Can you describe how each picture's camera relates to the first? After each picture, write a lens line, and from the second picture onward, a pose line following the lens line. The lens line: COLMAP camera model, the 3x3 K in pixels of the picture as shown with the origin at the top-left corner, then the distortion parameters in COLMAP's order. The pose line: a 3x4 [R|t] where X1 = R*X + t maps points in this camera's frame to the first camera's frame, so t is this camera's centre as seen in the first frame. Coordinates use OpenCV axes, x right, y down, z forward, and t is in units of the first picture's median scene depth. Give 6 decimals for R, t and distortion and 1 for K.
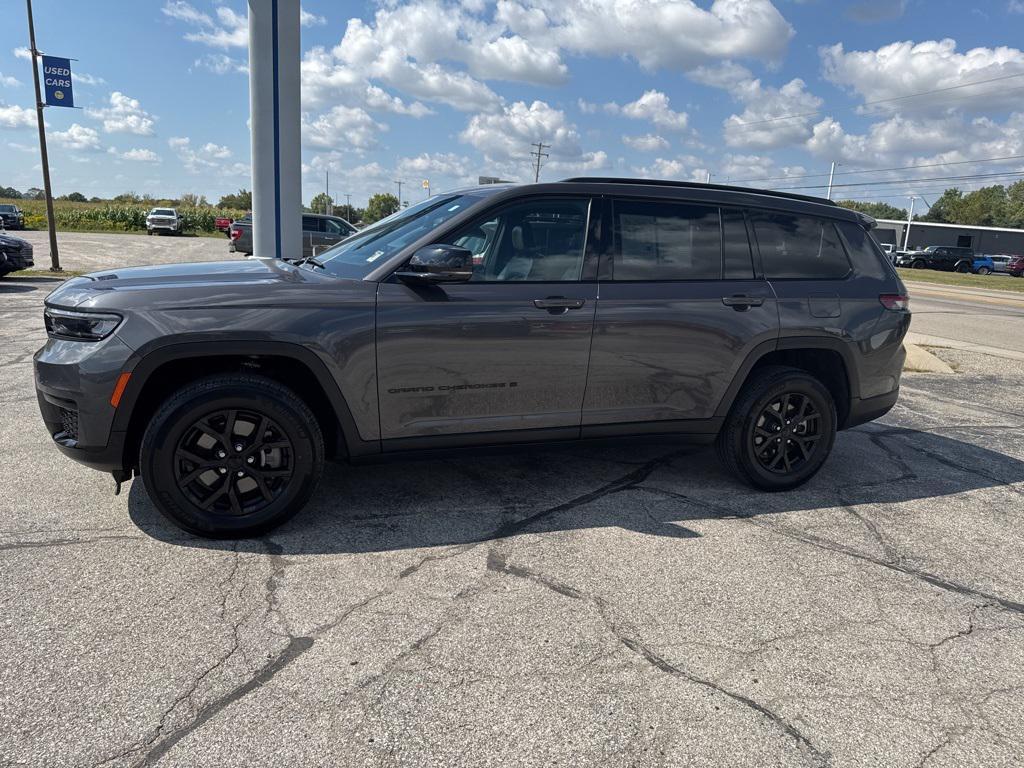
lens RADIAL K [[727.1, 0, 518.8], [0, 727.1, 381.8], [0, 0, 1]] dist [0.040279, -0.051573]
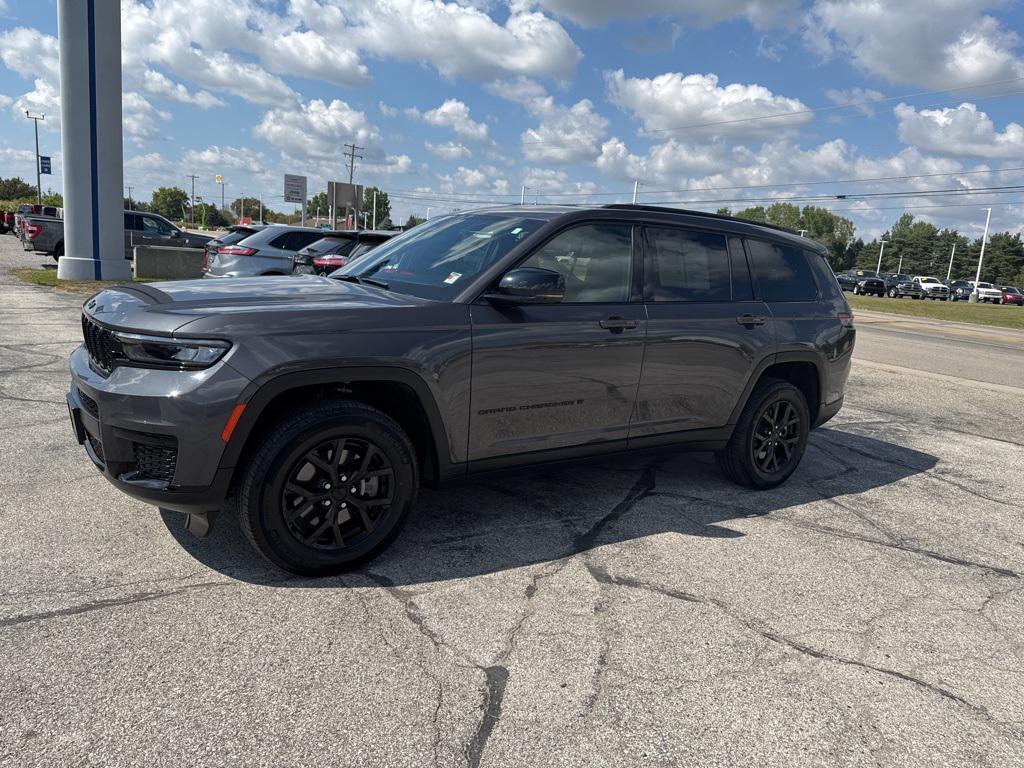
lens RADIAL K [[727.1, 0, 518.8], [0, 727.1, 381.8], [0, 0, 1]] dist [0.040279, -0.051573]
pose [[0.965323, -0.021972, 0.260133, -0.376873], [0.023725, 0.999712, -0.003602, -0.024382], [-0.259979, 0.009649, 0.965566, 0.020933]]
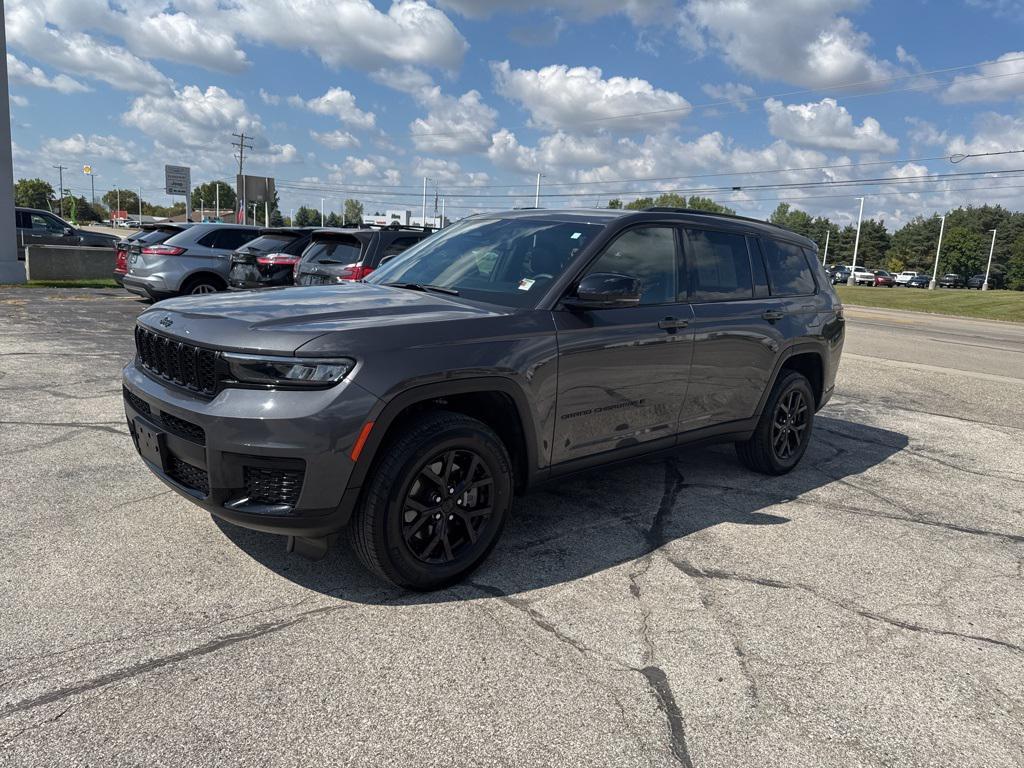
lens RADIAL K [[730.9, 0, 518.1], [0, 730.9, 369.0], [0, 0, 1]] dist [0.032507, -0.038962]
pose [[0.918954, -0.055928, 0.390379, -0.615788], [0.061983, 0.998073, -0.002918, -0.054017], [-0.389464, 0.026878, 0.920649, 0.086512]]
